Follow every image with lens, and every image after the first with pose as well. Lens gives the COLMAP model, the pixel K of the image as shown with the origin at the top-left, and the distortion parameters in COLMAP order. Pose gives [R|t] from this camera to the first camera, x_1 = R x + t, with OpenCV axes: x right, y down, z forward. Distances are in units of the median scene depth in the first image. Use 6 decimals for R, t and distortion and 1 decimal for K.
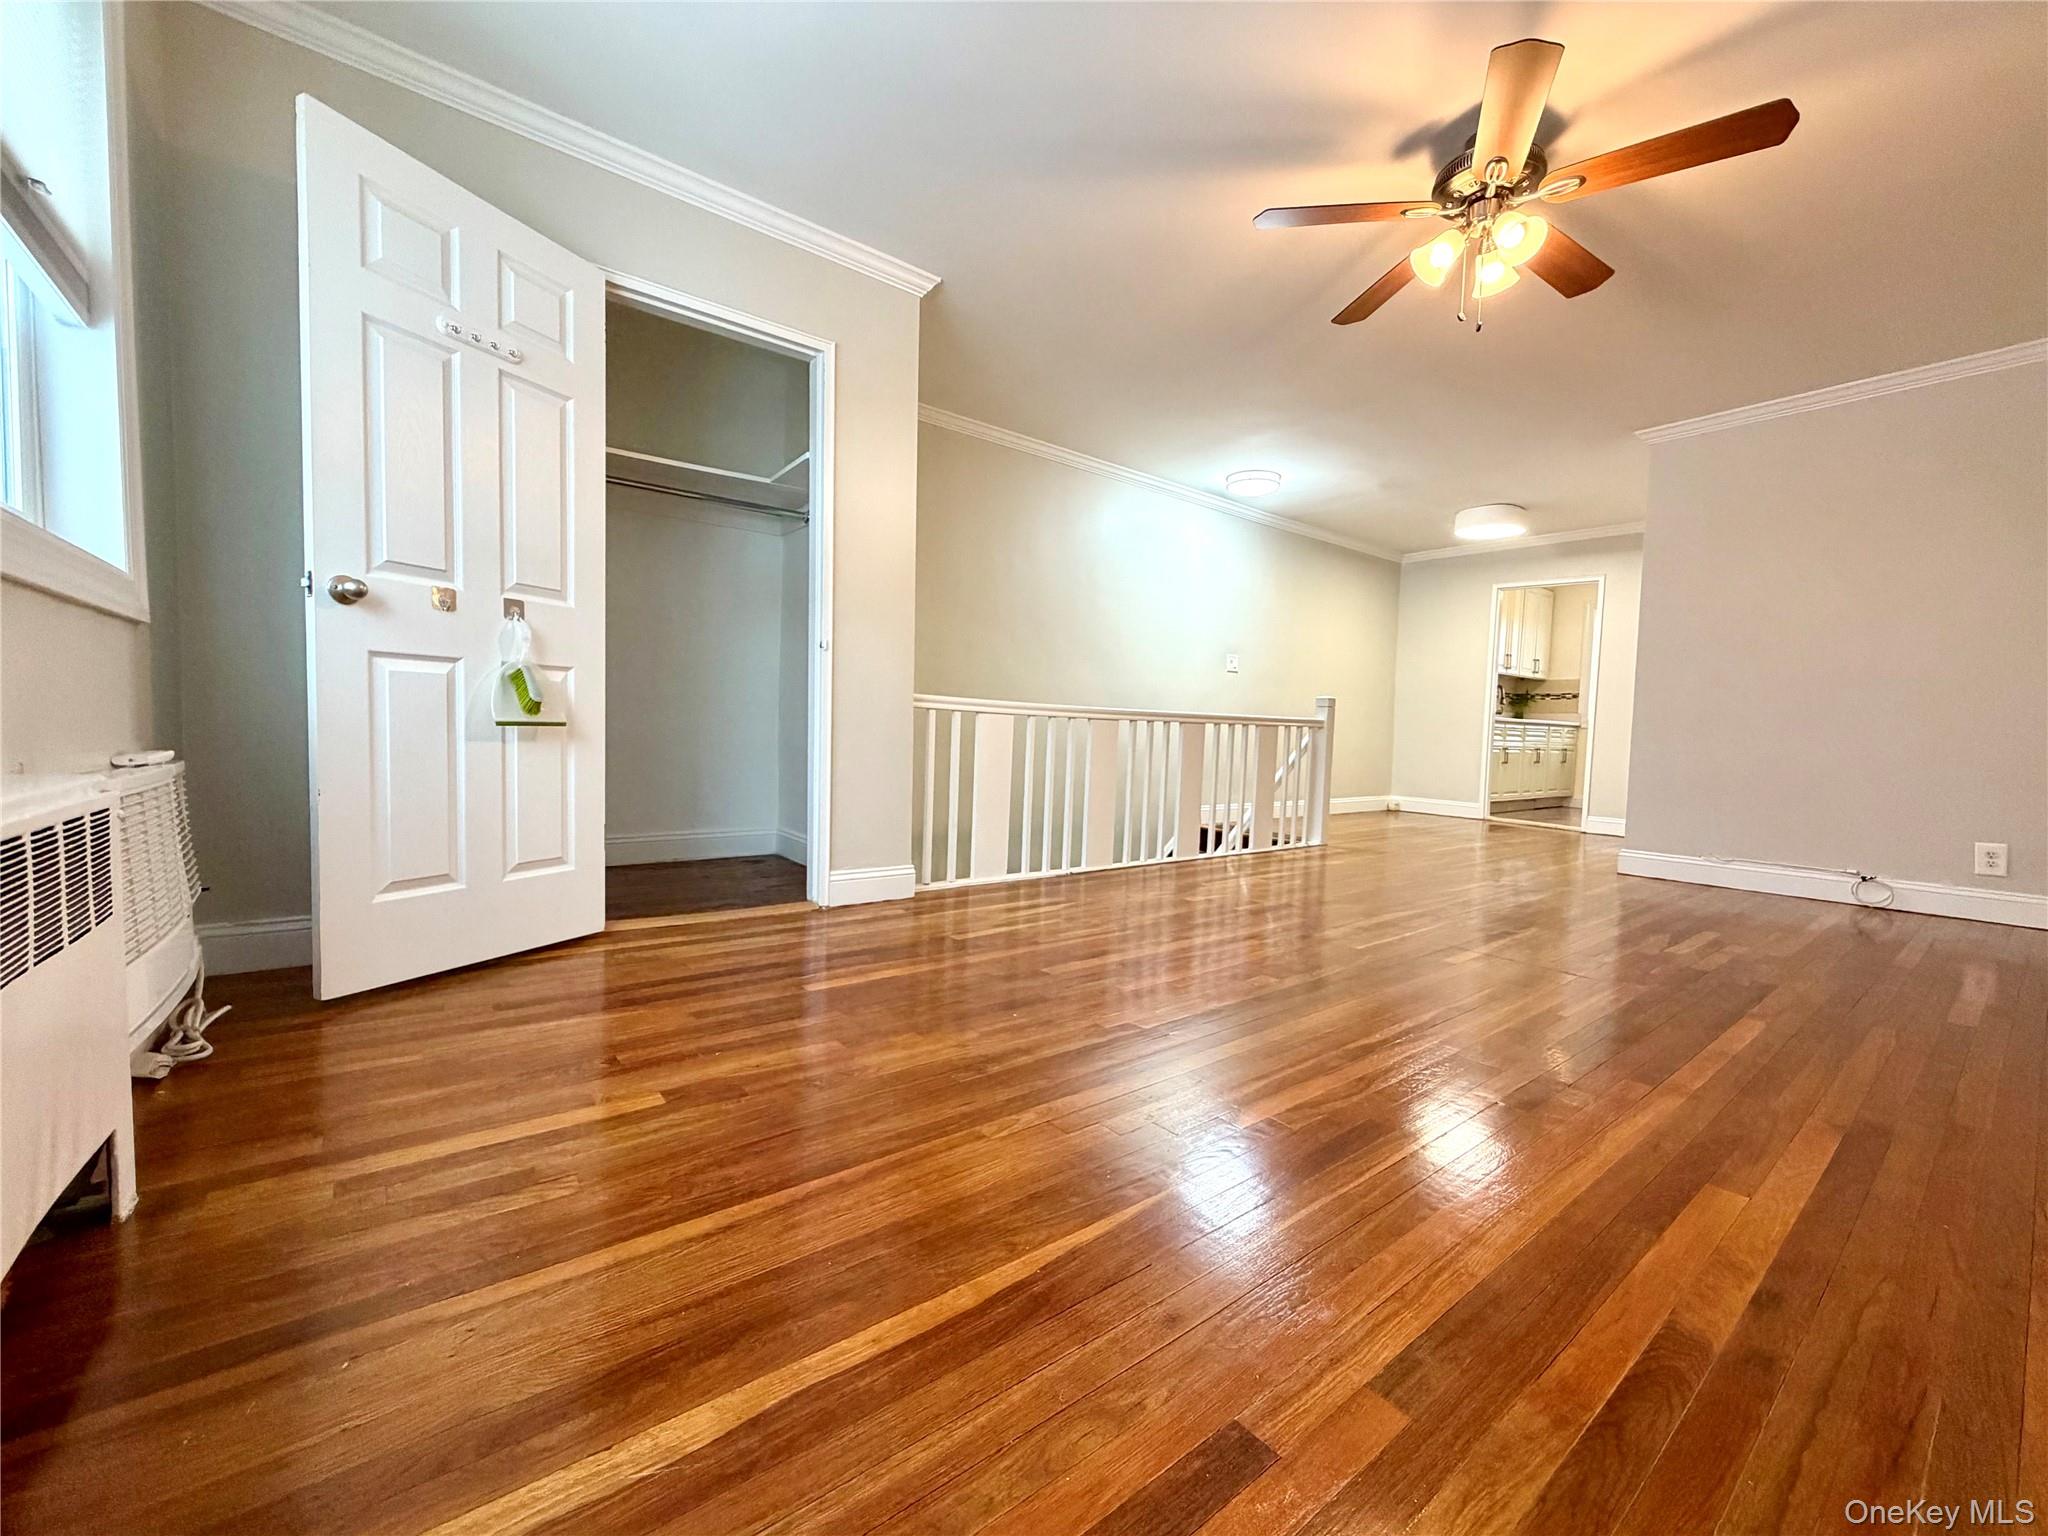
lens RADIAL K [[813.3, 0, 1020.4], [0, 813.3, 770.6], [0, 0, 1]] dist [-0.000432, -0.000284]
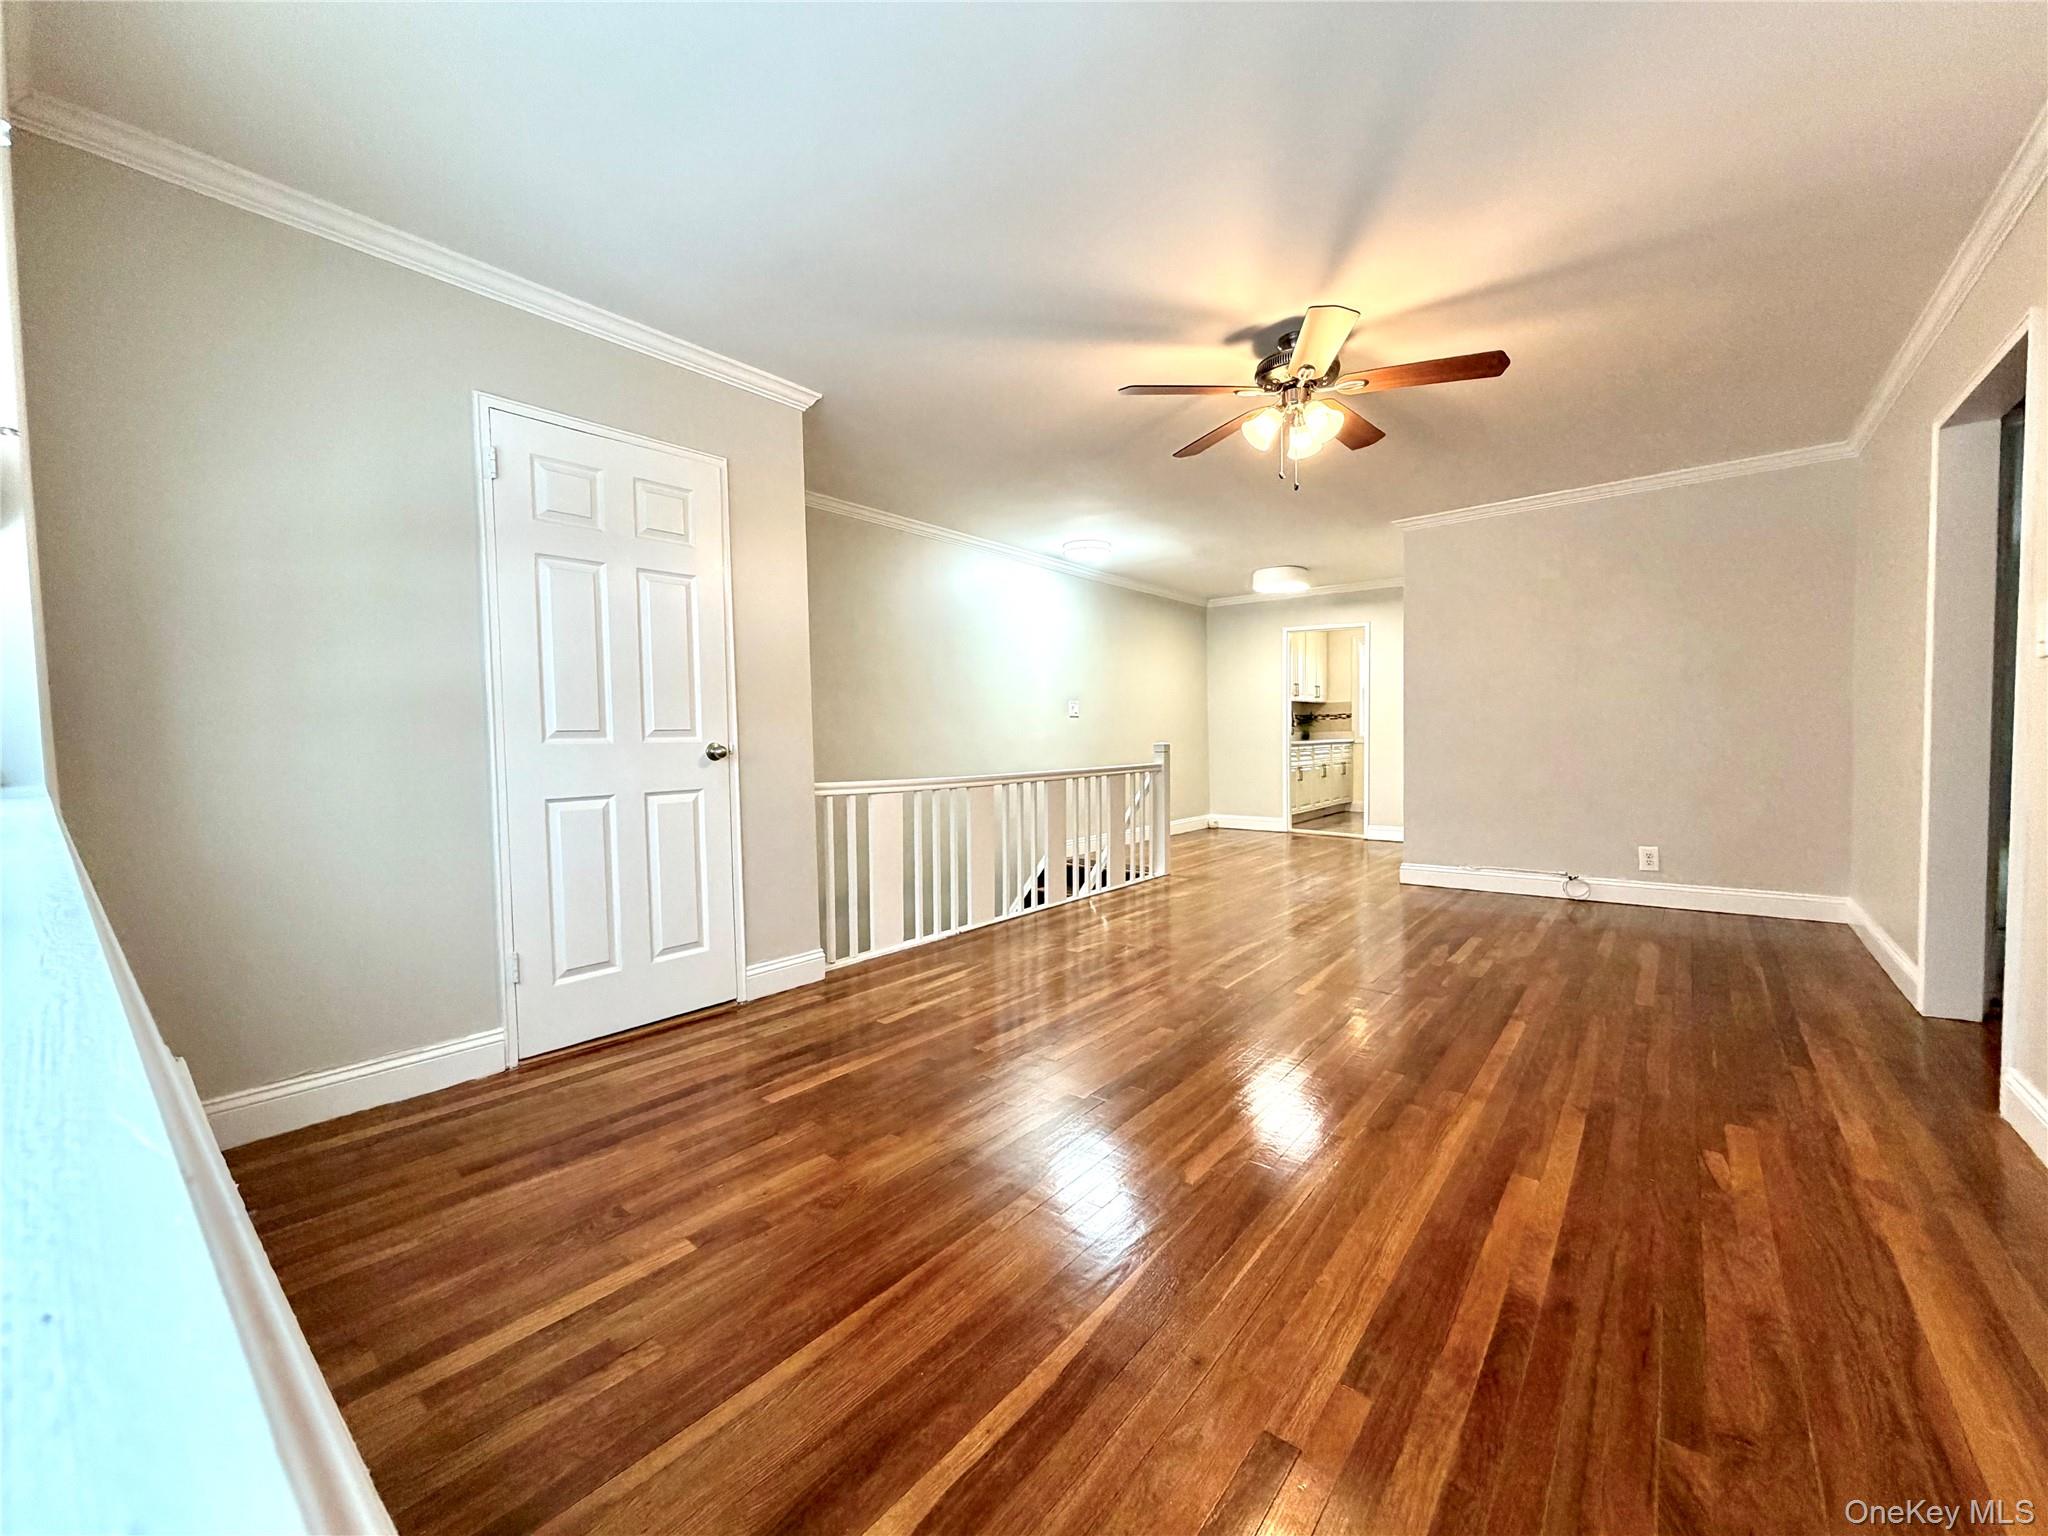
lens RADIAL K [[811.1, 0, 1018.5], [0, 811.1, 771.6], [0, 0, 1]] dist [-0.001081, -0.000083]
pose [[0.973838, -0.055459, 0.220374, -0.107745], [0.057428, 0.998346, -0.002532, -0.097786], [-0.219869, 0.015121, 0.975412, -0.079168]]
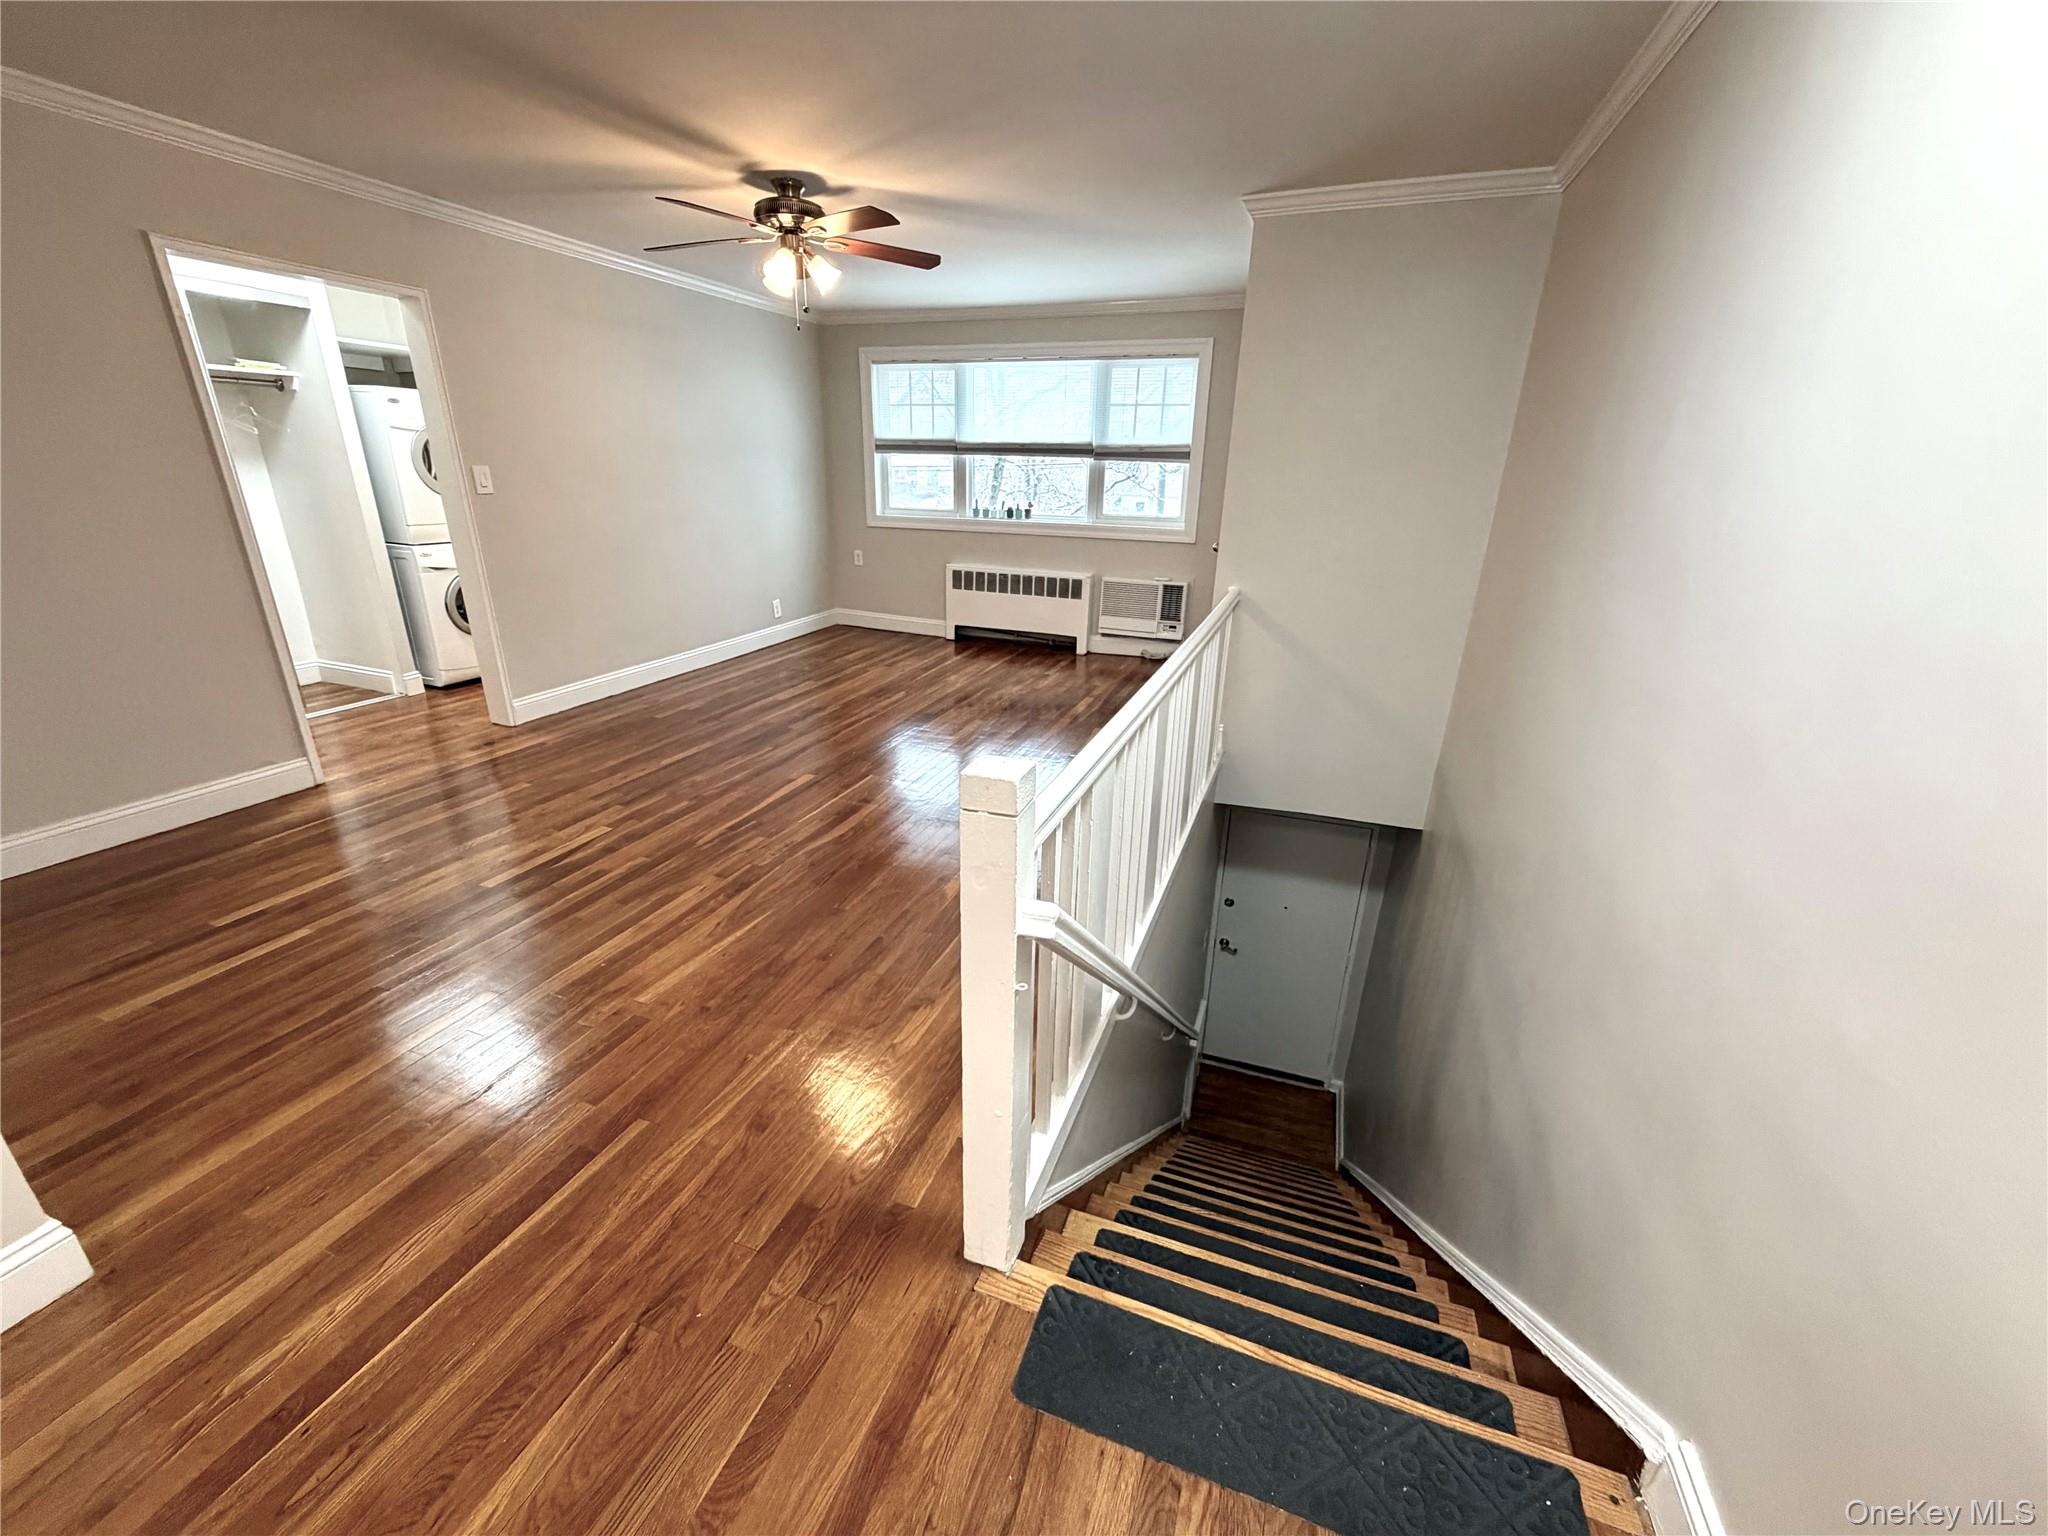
lens RADIAL K [[811.1, 0, 1018.5], [0, 811.1, 771.6], [0, 0, 1]] dist [-0.001081, -0.000083]
pose [[-0.846912, 0.140201, -0.512916, 0.802904], [-0.075565, 0.923089, 0.377090, -0.283964], [0.526336, 0.358120, -0.771181, 1.934818]]
